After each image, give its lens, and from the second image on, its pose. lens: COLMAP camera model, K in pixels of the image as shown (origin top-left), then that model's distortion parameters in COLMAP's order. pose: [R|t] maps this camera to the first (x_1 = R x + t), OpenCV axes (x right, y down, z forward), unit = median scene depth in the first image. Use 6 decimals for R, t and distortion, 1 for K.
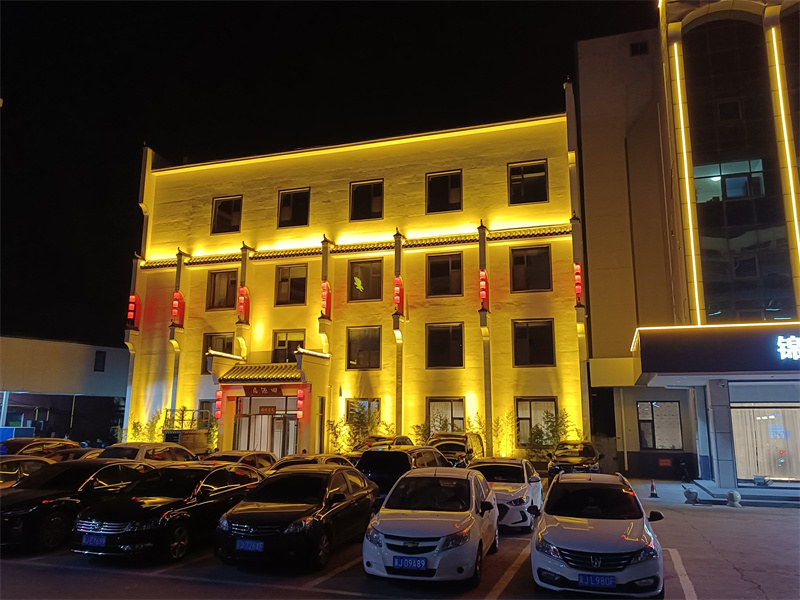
lens RADIAL K [[633.4, 0, 401.3], [0, 633.4, 297.6], [0, 0, 1]] dist [0.062314, -0.084867]
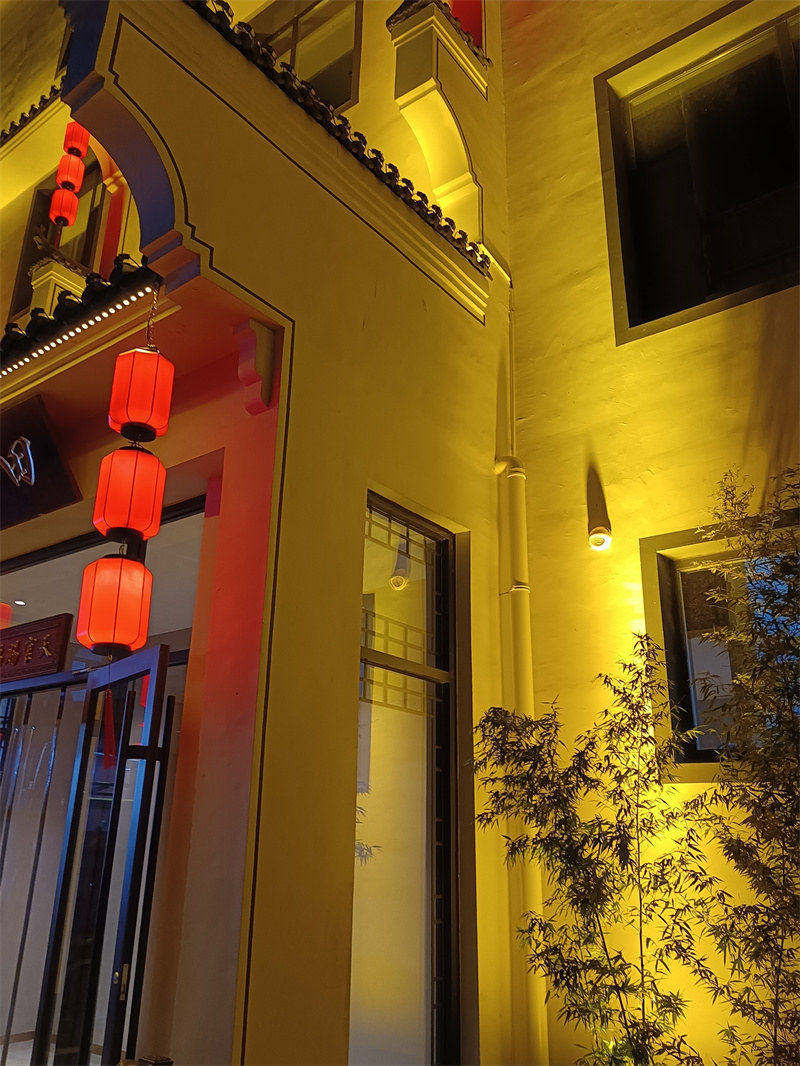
lens RADIAL K [[847.0, 0, 395.8], [0, 847.0, 527.6], [0, 0, 1]] dist [0.060522, -0.089887]
pose [[0.942529, -0.109407, -0.315705, -0.081482], [0.055530, 0.983022, -0.174881, 0.182210], [0.329478, 0.147299, 0.932602, 0.842969]]
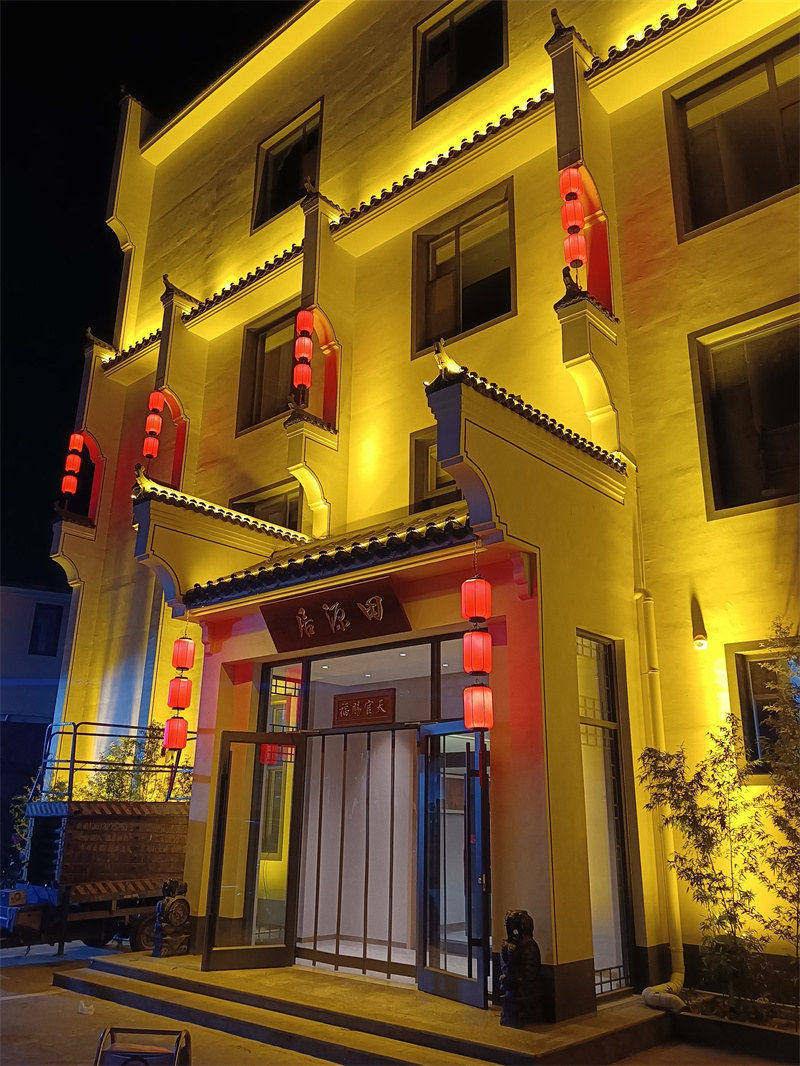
lens RADIAL K [[846.6, 0, 400.0], [0, 846.6, 533.0], [0, 0, 1]] dist [0.059904, -0.079517]
pose [[0.918025, -0.119258, -0.378164, -0.076810], [0.068872, 0.987161, -0.144118, 0.156296], [0.390496, 0.106258, 0.914452, 0.710656]]
